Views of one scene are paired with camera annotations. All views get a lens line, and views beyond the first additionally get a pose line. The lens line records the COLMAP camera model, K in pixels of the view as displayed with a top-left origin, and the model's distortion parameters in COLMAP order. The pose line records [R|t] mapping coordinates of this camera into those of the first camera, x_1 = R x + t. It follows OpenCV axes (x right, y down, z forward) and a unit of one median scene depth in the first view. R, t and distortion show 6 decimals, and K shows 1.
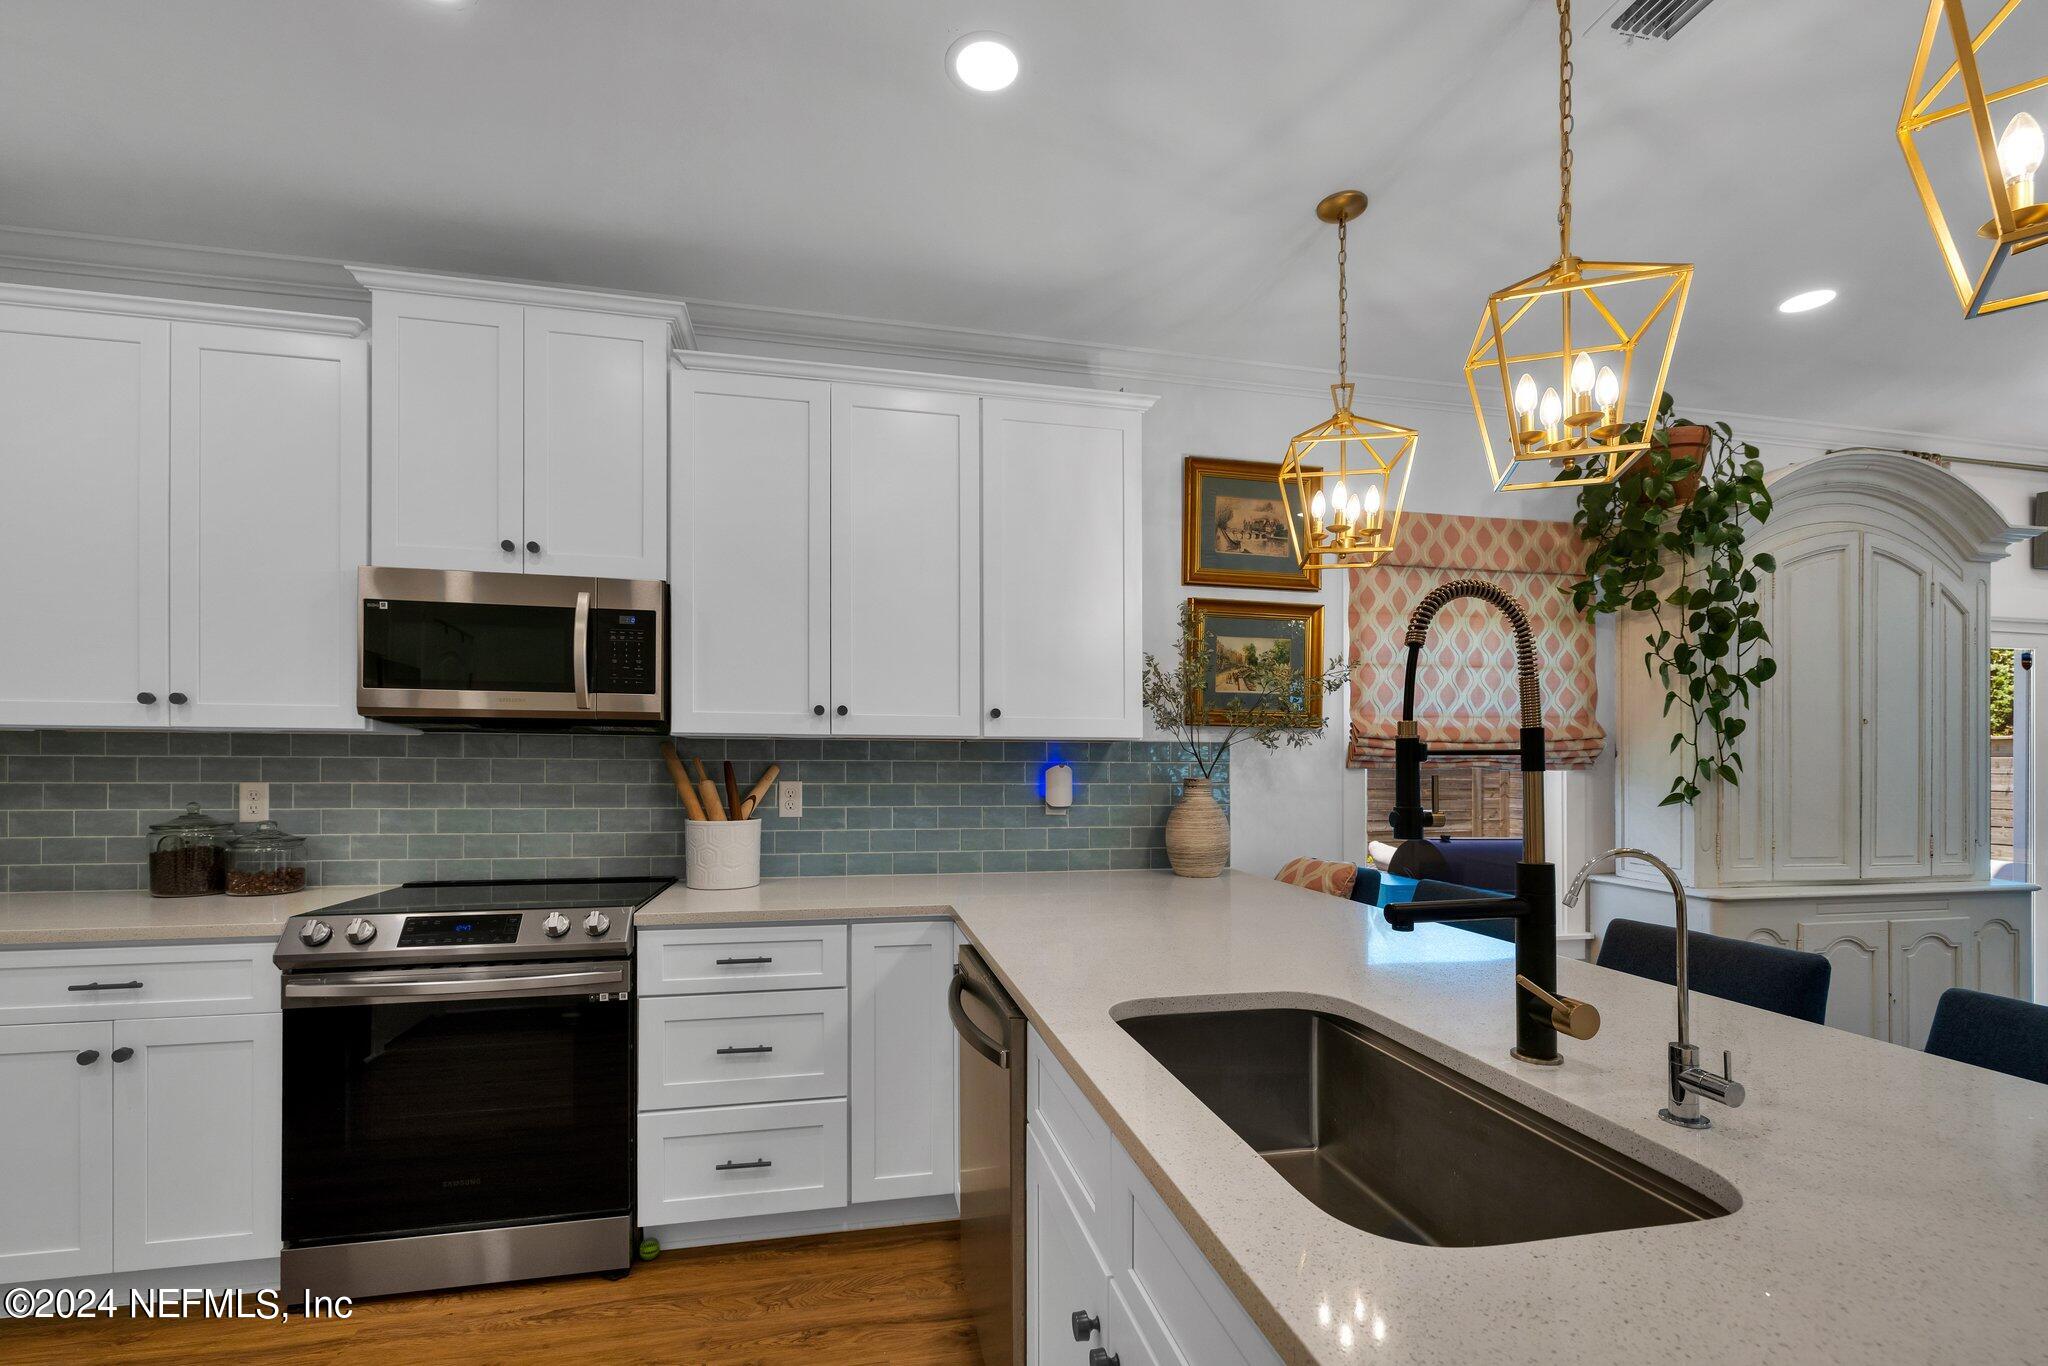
lens RADIAL K [[867.3, 0, 1013.7], [0, 867.3, 757.5], [0, 0, 1]] dist [-0.003216, 0.000757]
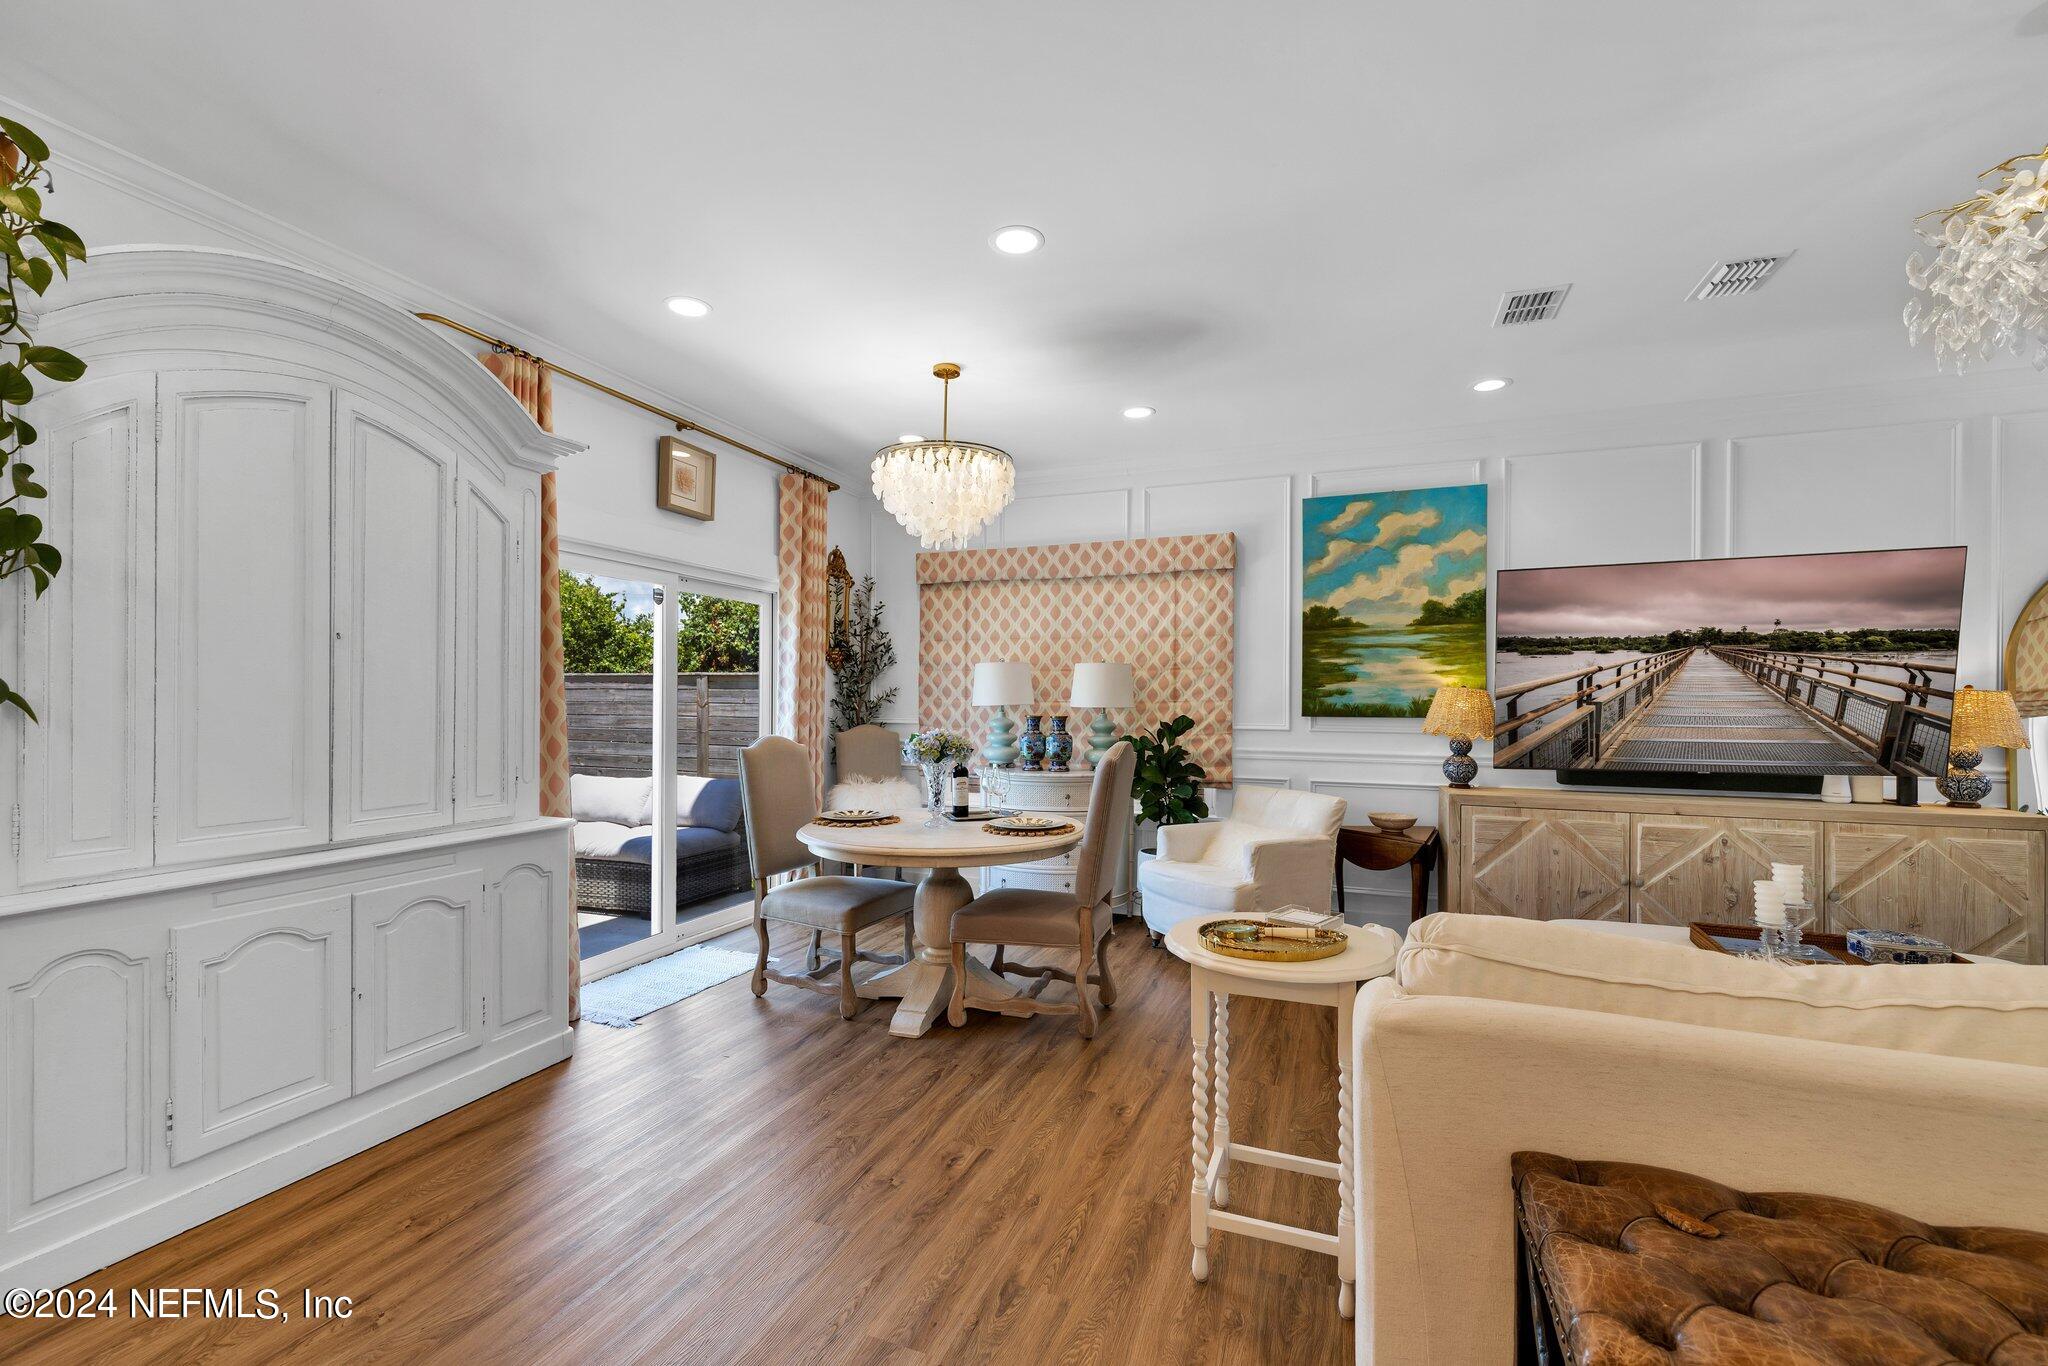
lens RADIAL K [[867.3, 0, 1013.9], [0, 867.3, 698.7], [0, 0, 1]] dist [-0.003216, 0.000757]
pose [[0.547490, -0.001623, 0.836811, 0.790957], [-0.007377, 0.999950, 0.006765, 0.004903], [-0.836780, -0.009877, 0.547450, 0.094108]]
